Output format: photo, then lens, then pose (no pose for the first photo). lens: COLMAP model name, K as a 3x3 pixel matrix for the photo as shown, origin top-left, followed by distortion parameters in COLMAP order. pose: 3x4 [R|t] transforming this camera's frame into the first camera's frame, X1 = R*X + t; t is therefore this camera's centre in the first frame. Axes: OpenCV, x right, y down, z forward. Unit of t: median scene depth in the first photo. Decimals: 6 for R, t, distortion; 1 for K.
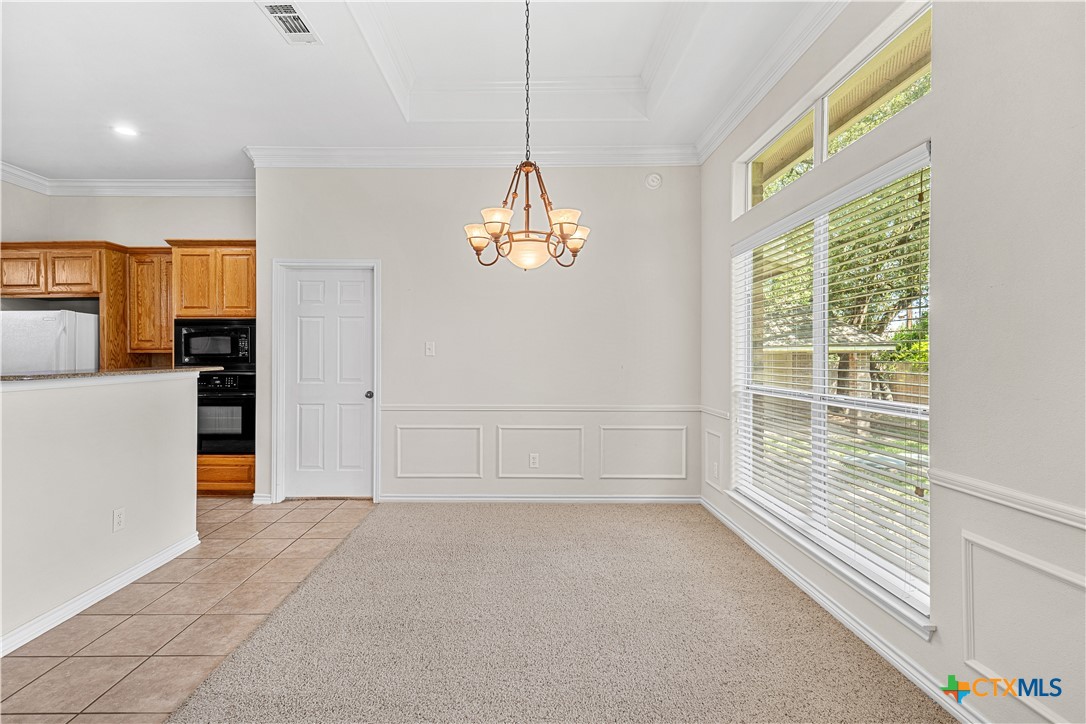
lens RADIAL K [[487.2, 0, 538.5], [0, 487.2, 359.0], [0, 0, 1]] dist [0.000911, 0.000045]
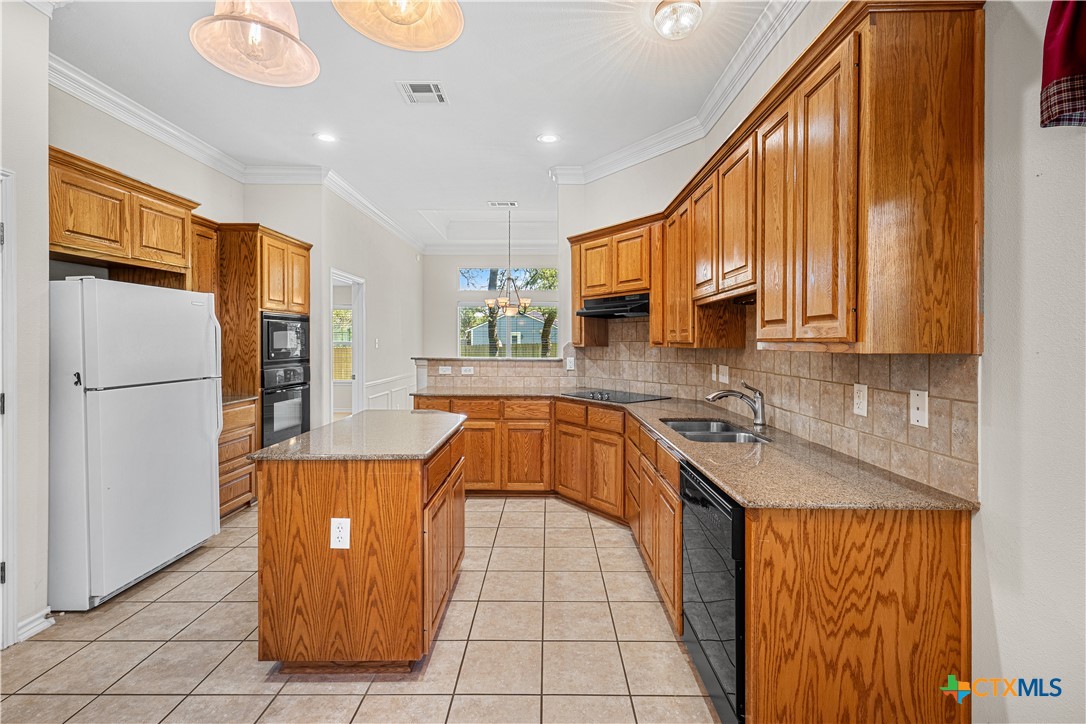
lens RADIAL K [[491.8, 0, 542.1], [0, 491.8, 345.3], [0, 0, 1]] dist [0.012060, -0.000327]
pose [[0.044180, -0.007237, 0.998997, -1.647180], [-0.002507, 0.999970, 0.007355, -0.024667], [-0.999020, -0.002829, 0.044161, 0.425419]]
